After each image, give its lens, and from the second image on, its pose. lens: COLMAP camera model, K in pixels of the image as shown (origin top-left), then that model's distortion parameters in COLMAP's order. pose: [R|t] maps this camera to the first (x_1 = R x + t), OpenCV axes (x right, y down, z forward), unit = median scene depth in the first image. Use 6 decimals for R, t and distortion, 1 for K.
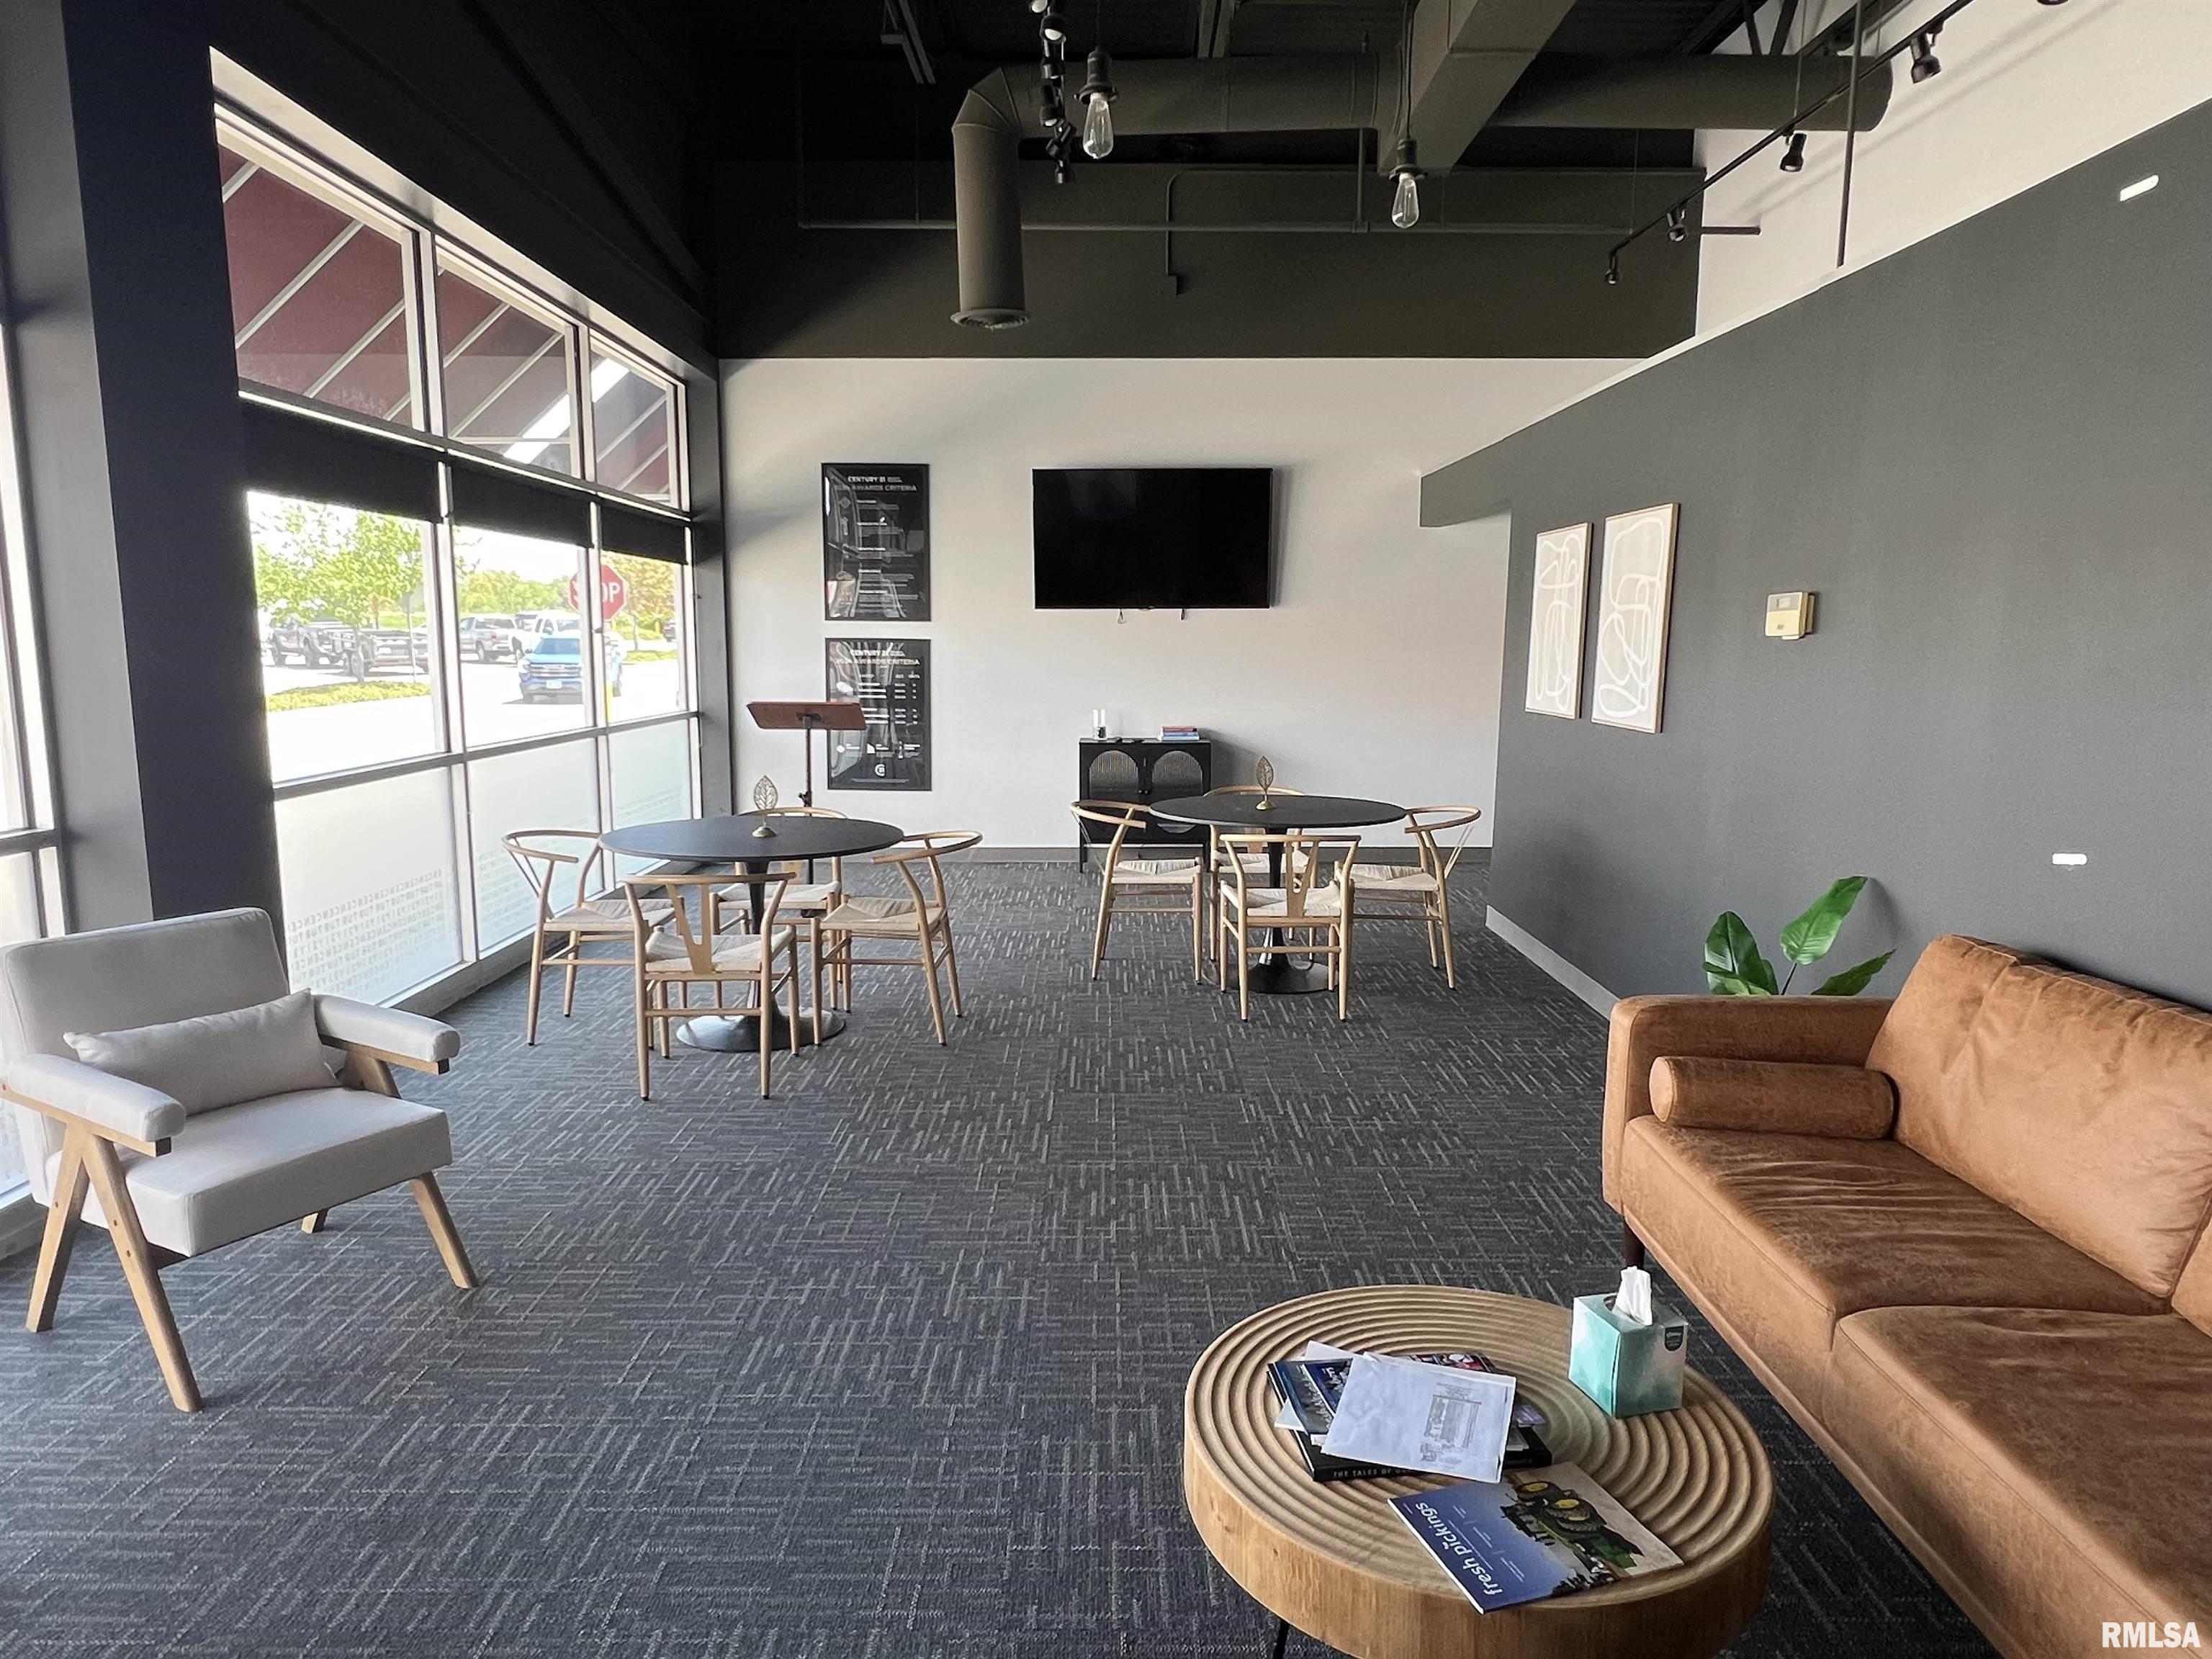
lens RADIAL K [[1352.6, 0, 1104.0], [0, 1352.6, 830.6], [0, 0, 1]] dist [-0.005879, -0.000329]
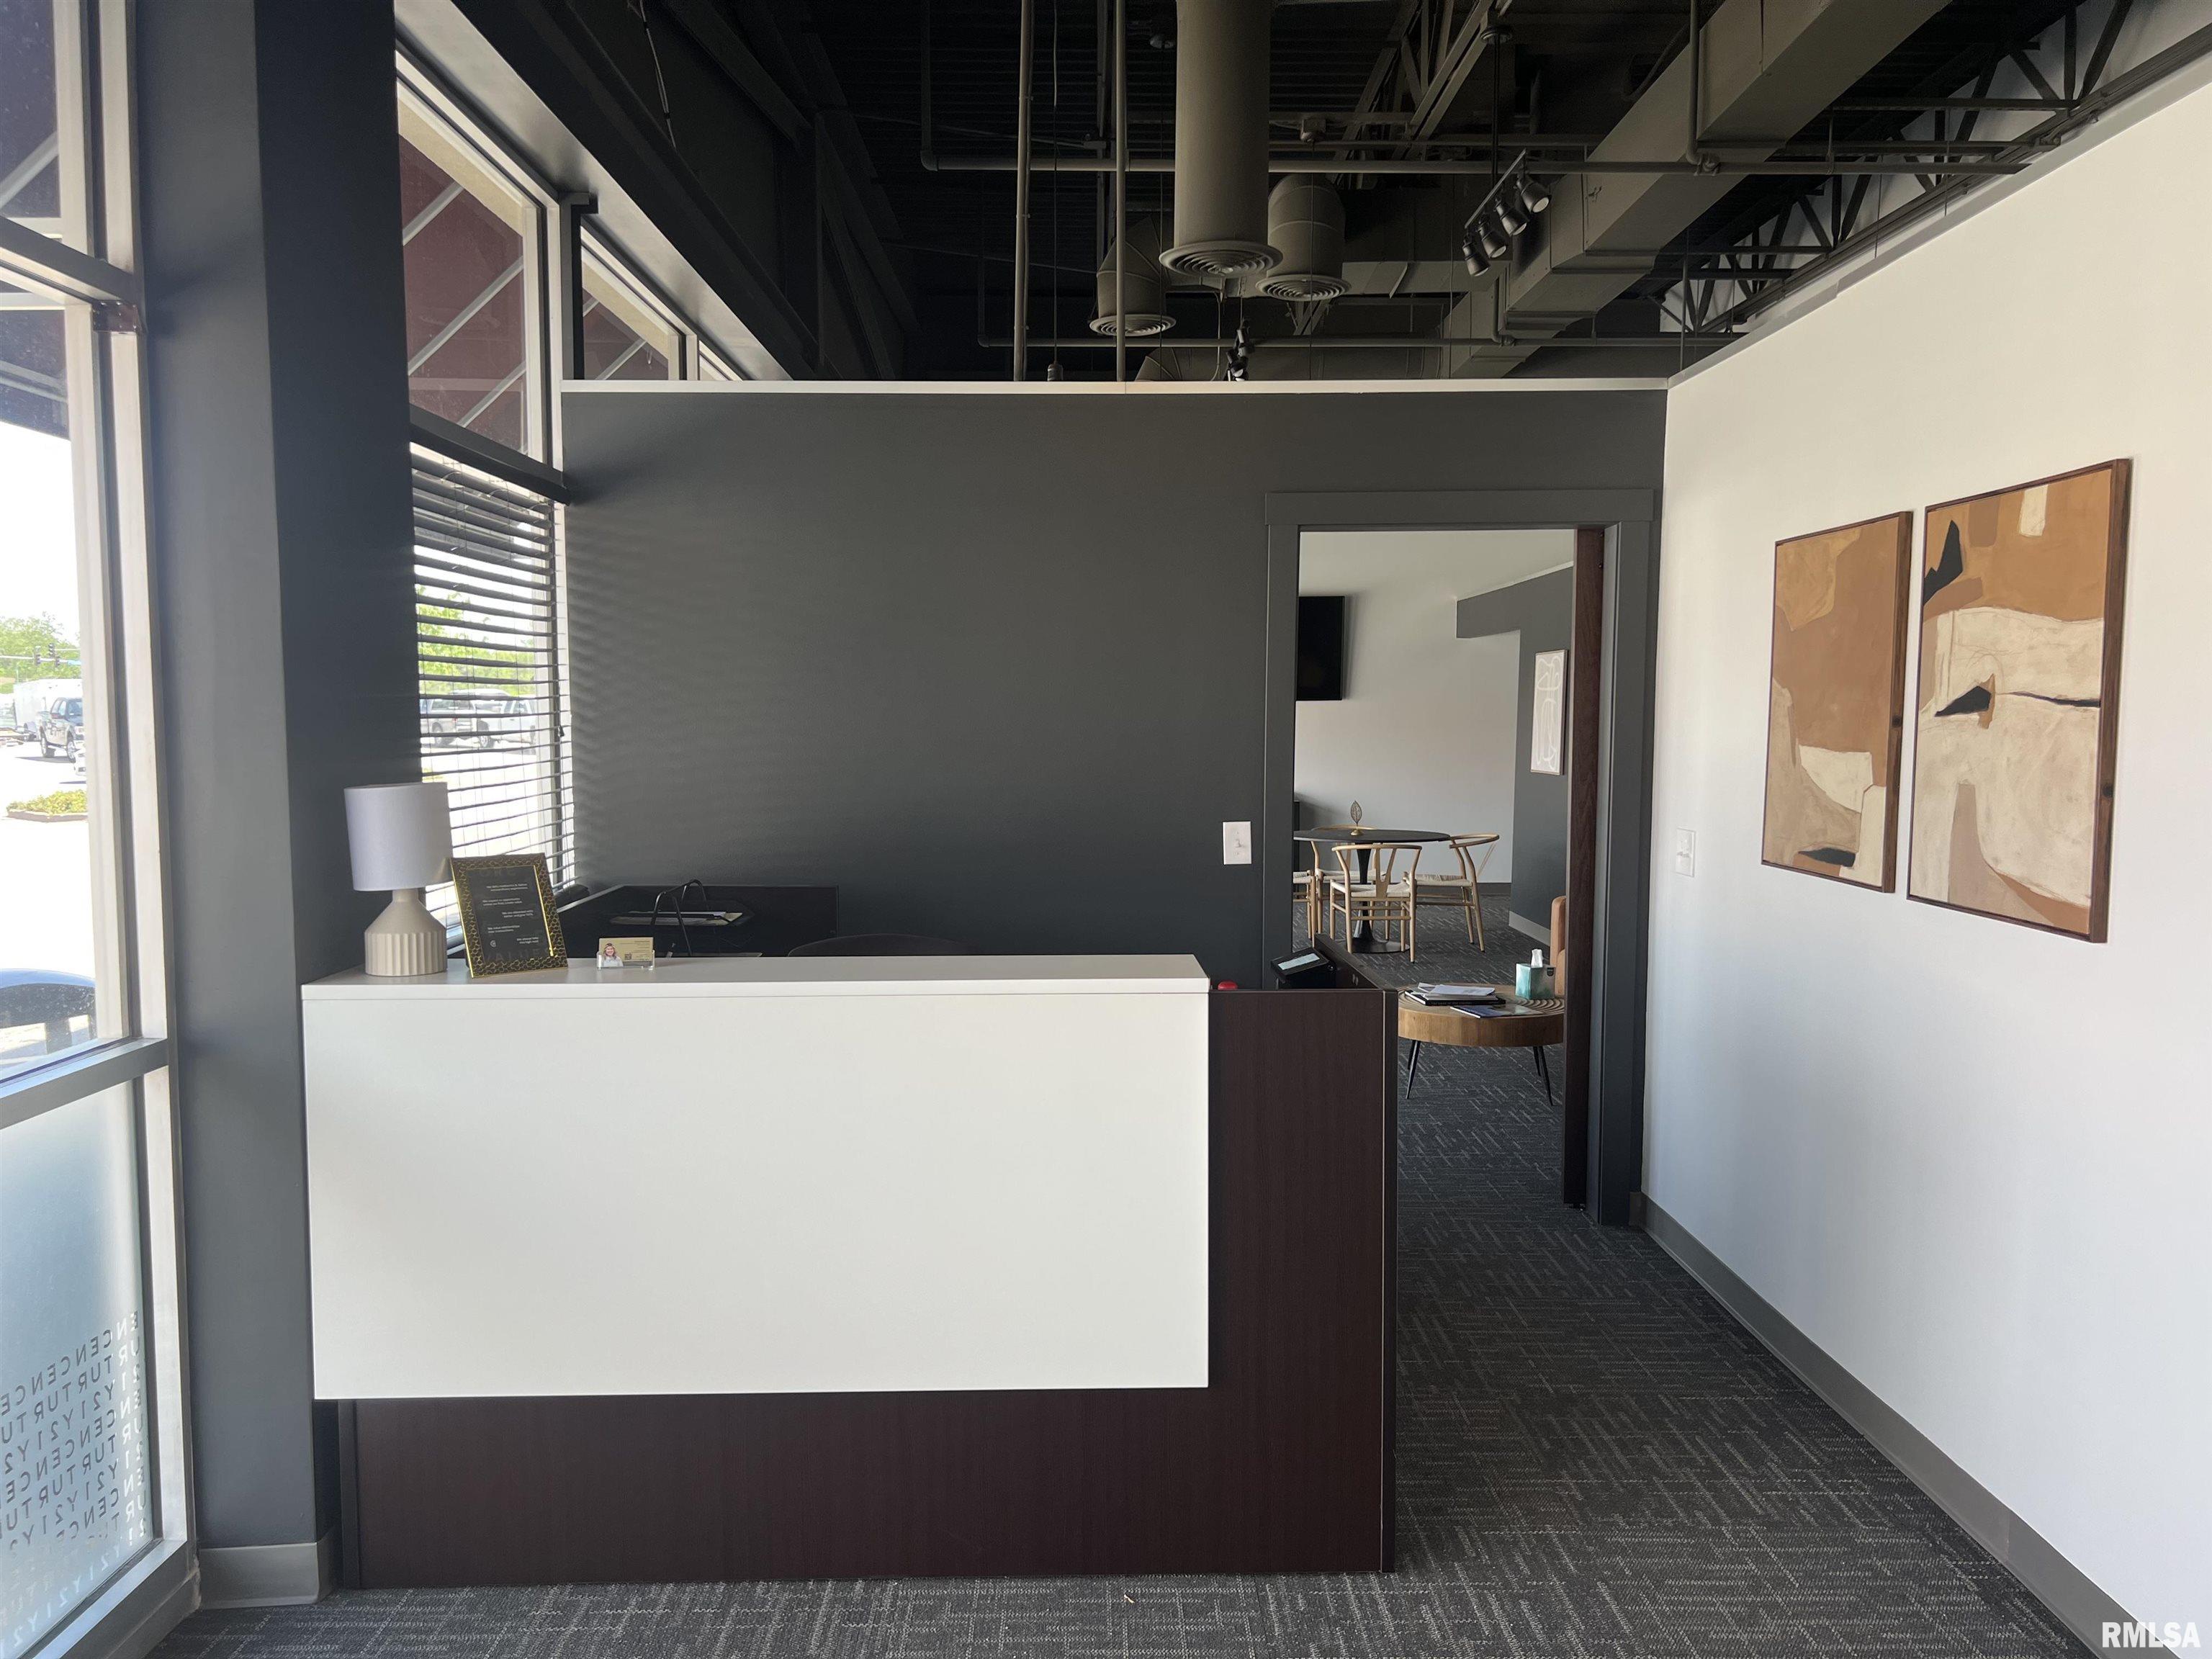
lens RADIAL K [[1662.1, 0, 1106.3], [0, 1662.1, 833.2], [0, 0, 1]] dist [0.004344, 0.000166]
pose [[0.999832, -0.004683, 0.017740, -0.199487], [0.005954, 0.997364, -0.072322, 0.118194], [-0.017354, 0.072415, 0.997224, -0.871658]]
